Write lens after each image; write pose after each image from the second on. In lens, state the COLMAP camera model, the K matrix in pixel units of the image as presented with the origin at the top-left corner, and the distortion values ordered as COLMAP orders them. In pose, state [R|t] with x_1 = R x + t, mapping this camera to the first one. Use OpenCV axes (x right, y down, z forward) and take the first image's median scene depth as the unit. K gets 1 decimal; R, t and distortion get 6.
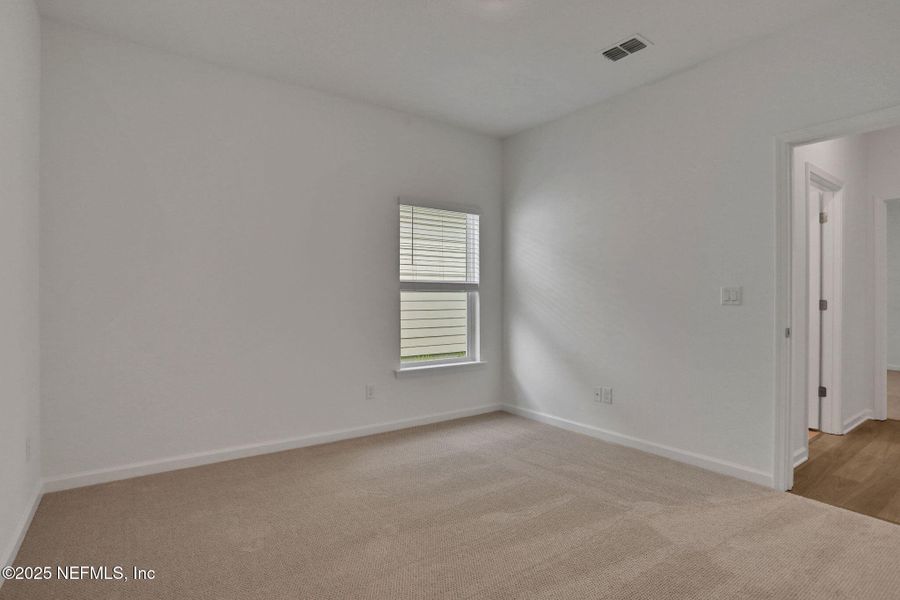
lens RADIAL K [[472.9, 0, 454.4], [0, 472.9, 299.2], [0, 0, 1]] dist [-0.029897, 0.000474]
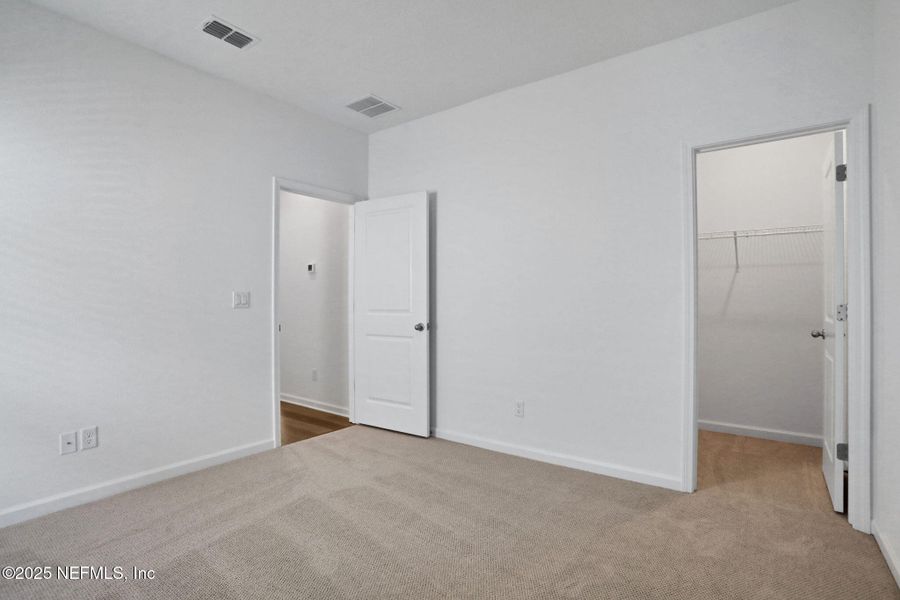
lens RADIAL K [[472.9, 0, 454.4], [0, 472.9, 299.2], [0, 0, 1]] dist [-0.029897, 0.000474]
pose [[-0.324418, -0.007531, 0.945884, -0.698814], [0.000344, 0.999967, 0.008080, -0.018699], [-0.945914, 0.002947, -0.324405, 0.932696]]
